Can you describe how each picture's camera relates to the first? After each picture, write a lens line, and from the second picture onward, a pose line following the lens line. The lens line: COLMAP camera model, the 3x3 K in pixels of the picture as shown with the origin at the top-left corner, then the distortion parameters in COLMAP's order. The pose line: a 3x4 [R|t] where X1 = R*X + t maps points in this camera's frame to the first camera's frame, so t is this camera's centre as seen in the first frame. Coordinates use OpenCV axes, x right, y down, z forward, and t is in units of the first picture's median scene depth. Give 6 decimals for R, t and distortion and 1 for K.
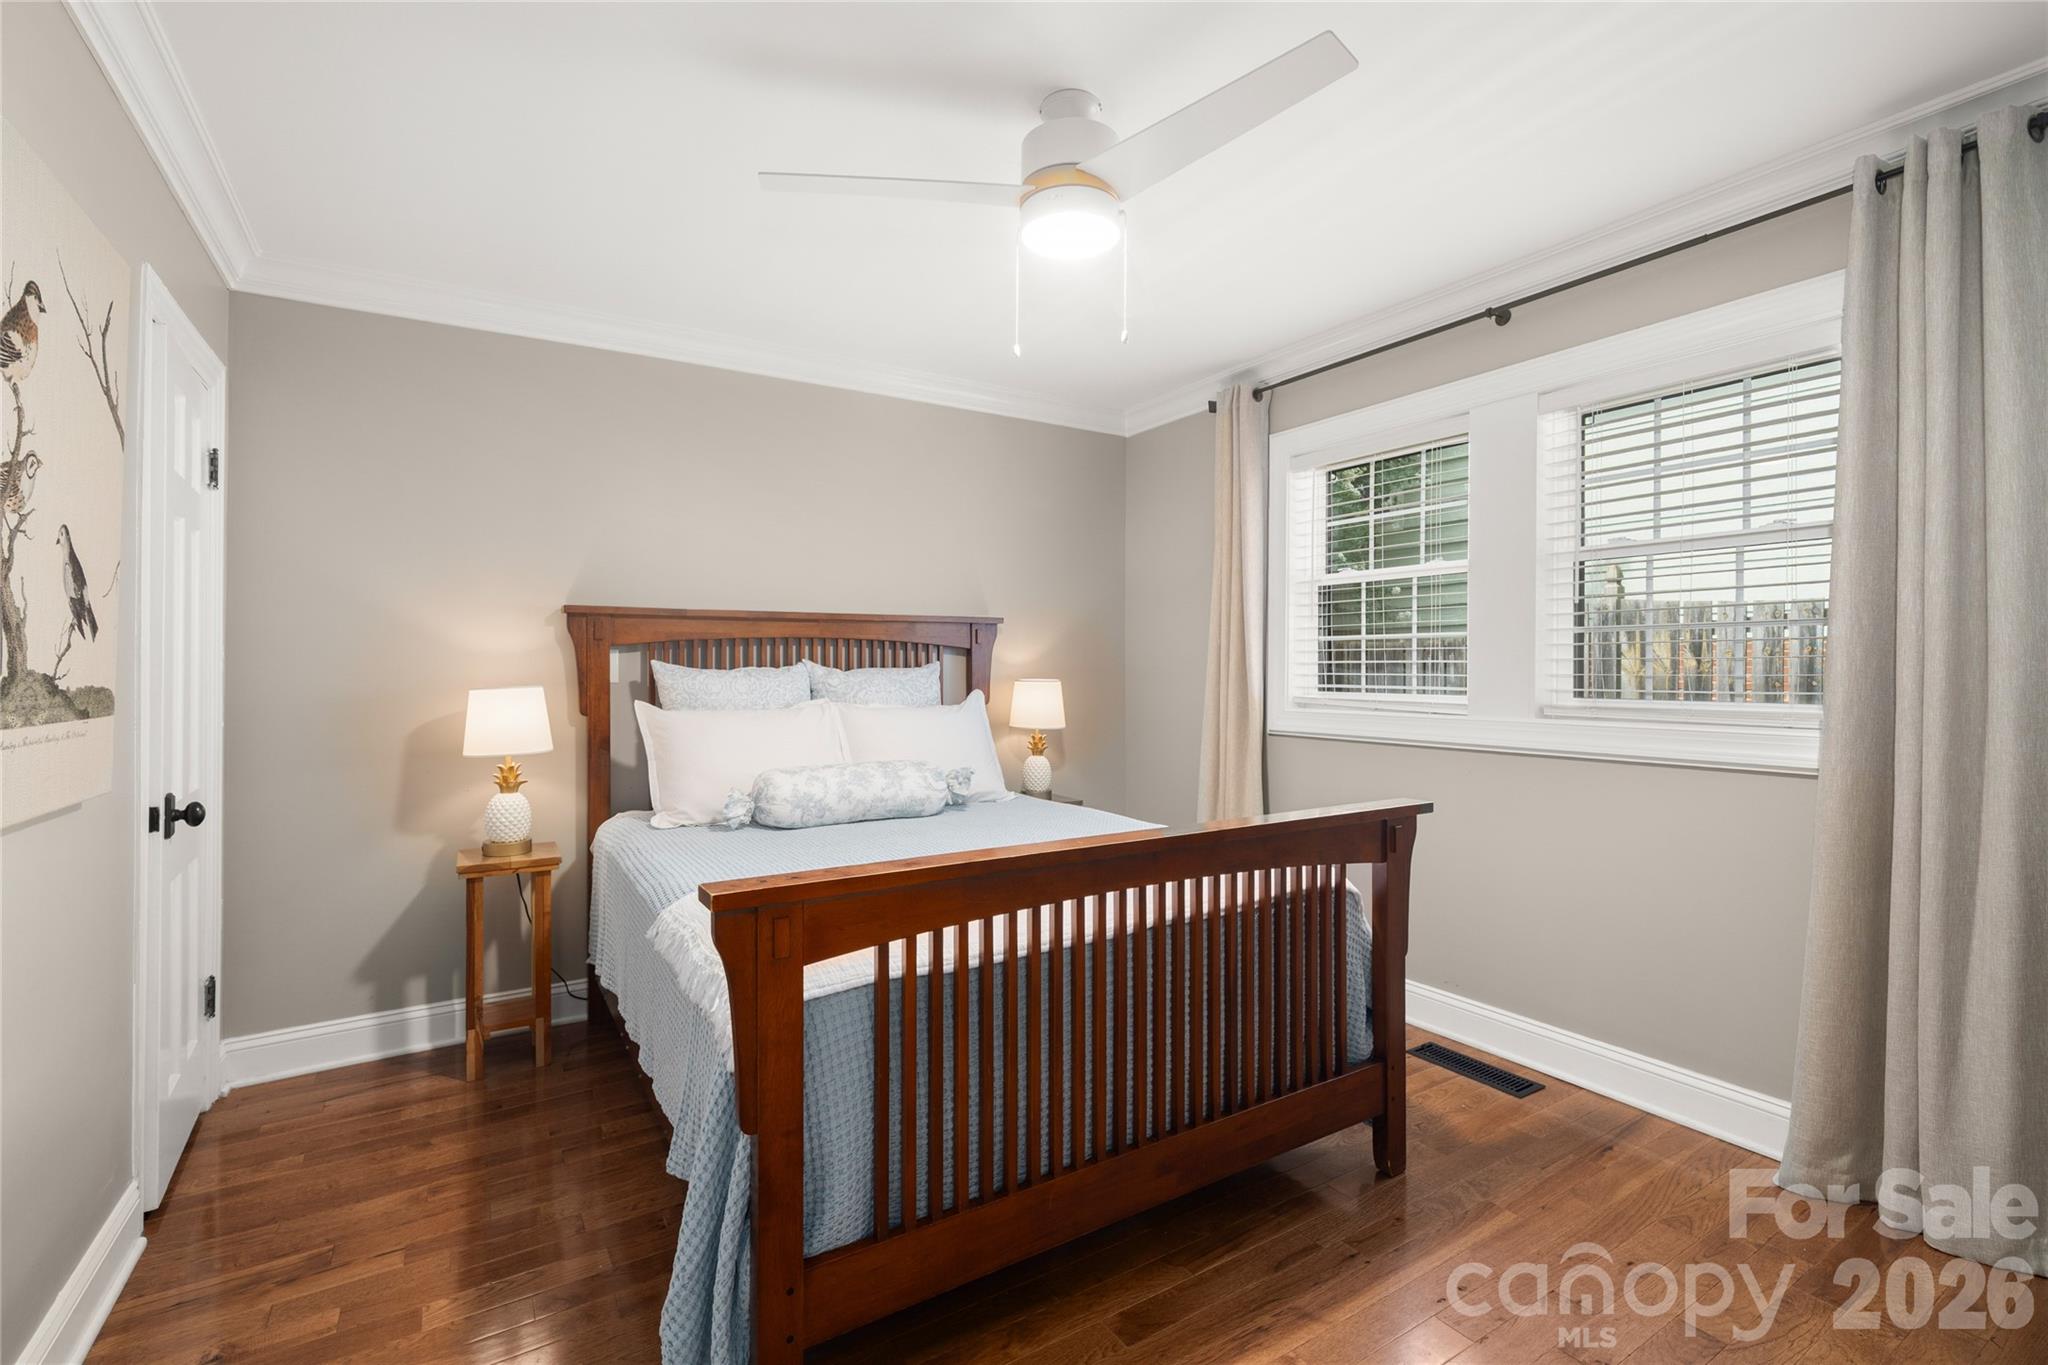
lens RADIAL K [[933.8, 0, 1026.3], [0, 933.8, 675.9], [0, 0, 1]] dist [0.003150, -0.000480]
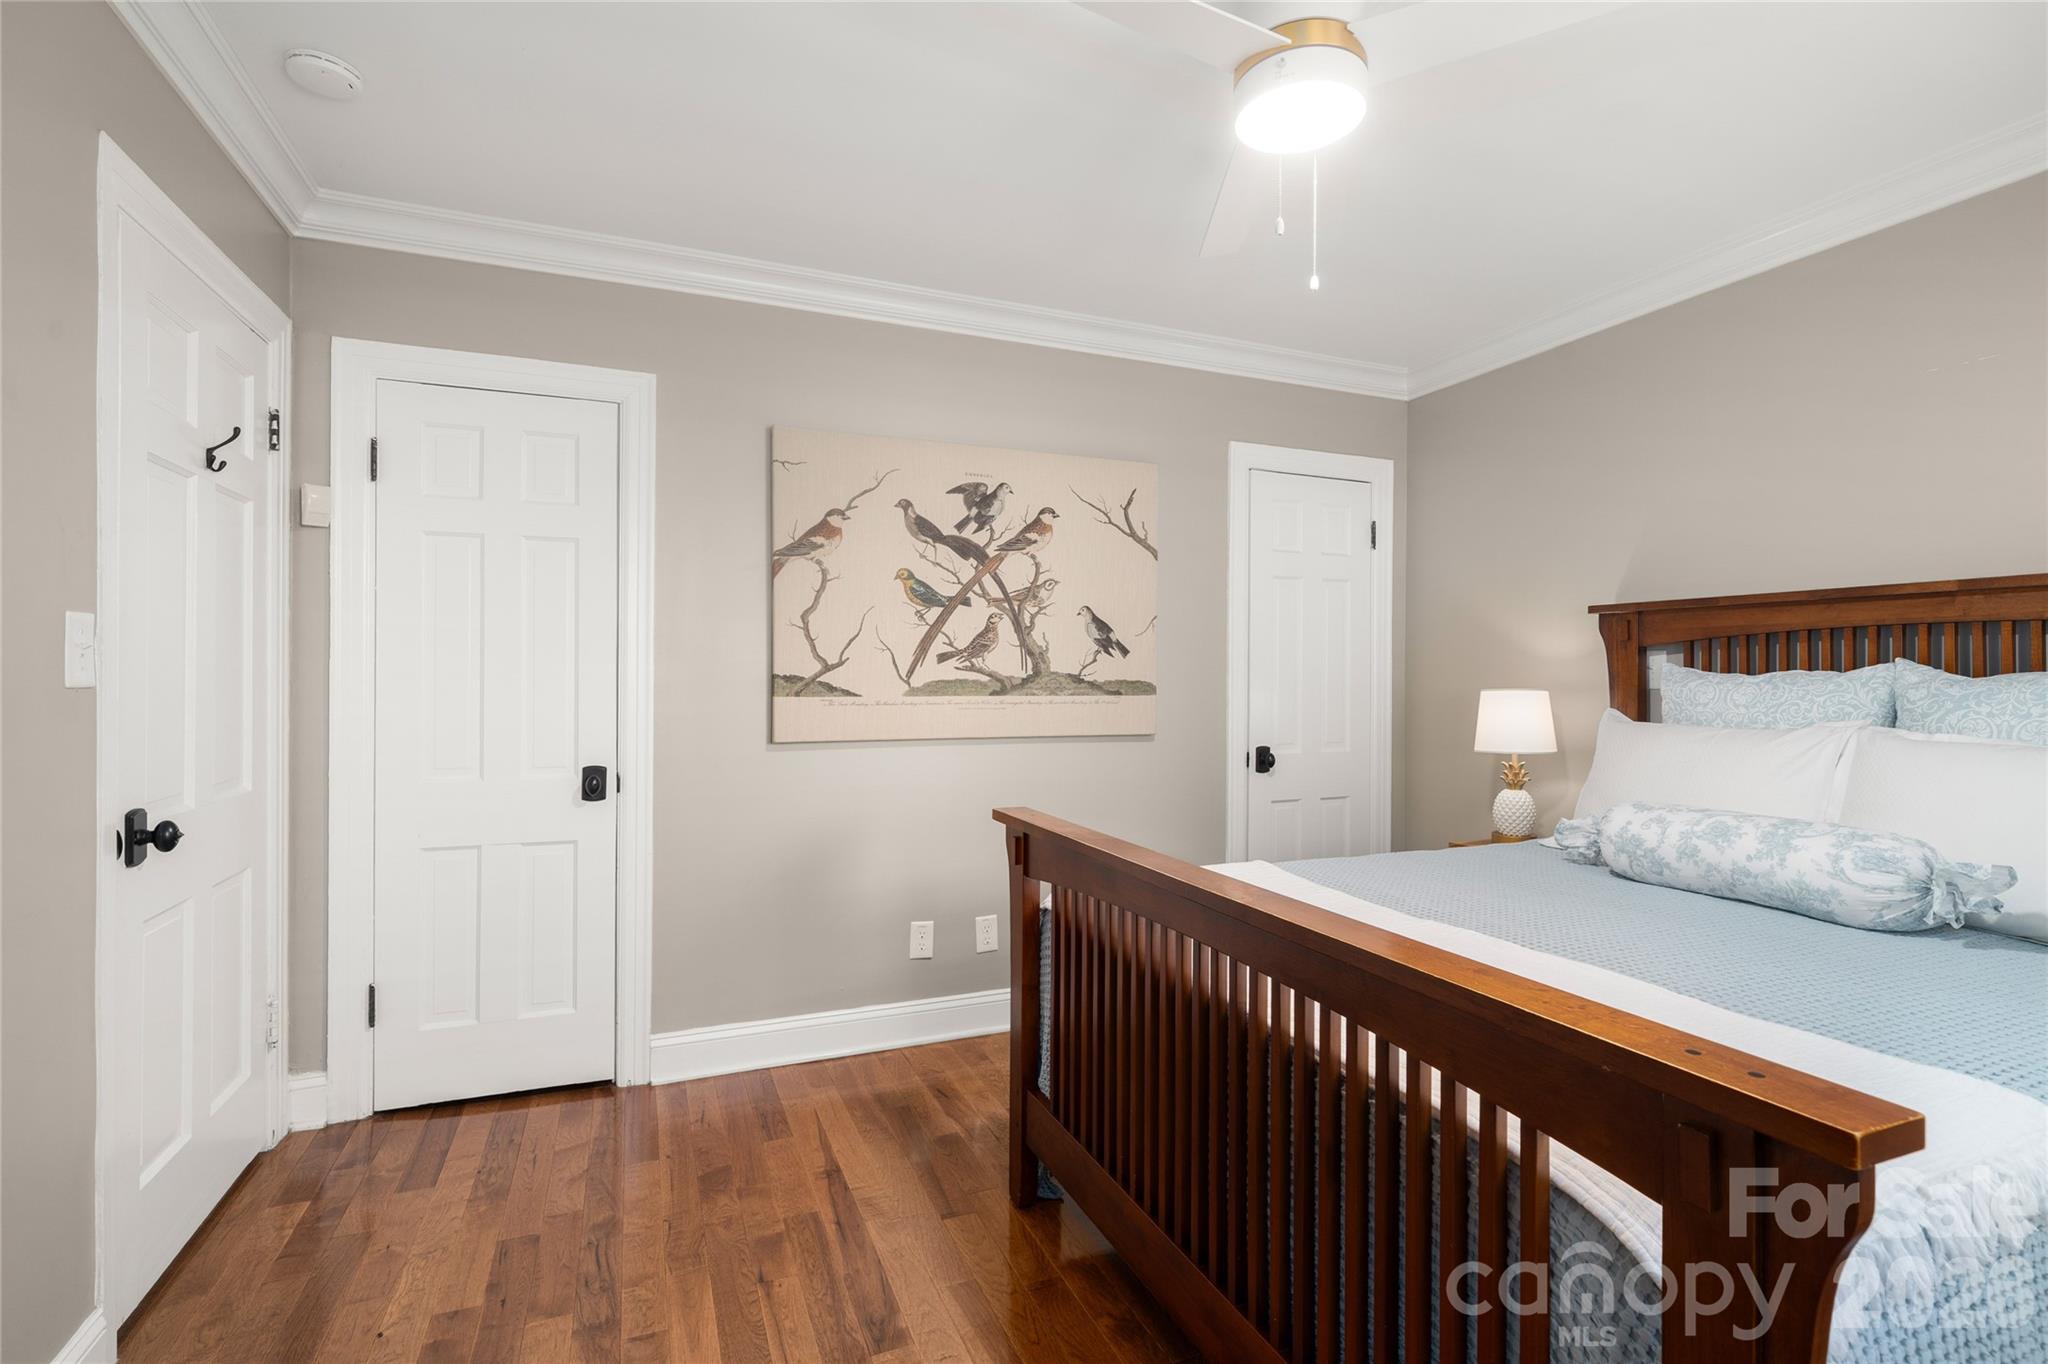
lens RADIAL K [[968.2, 0, 1015.6], [0, 968.2, 674.6], [0, 0, 1]] dist [-0.000726, 0.000699]
pose [[-0.197561, -0.001245, -0.980290, 0.621284], [-0.012584, 0.999920, 0.001266, -0.000195], [0.980210, 0.012587, -0.197561, 0.646916]]
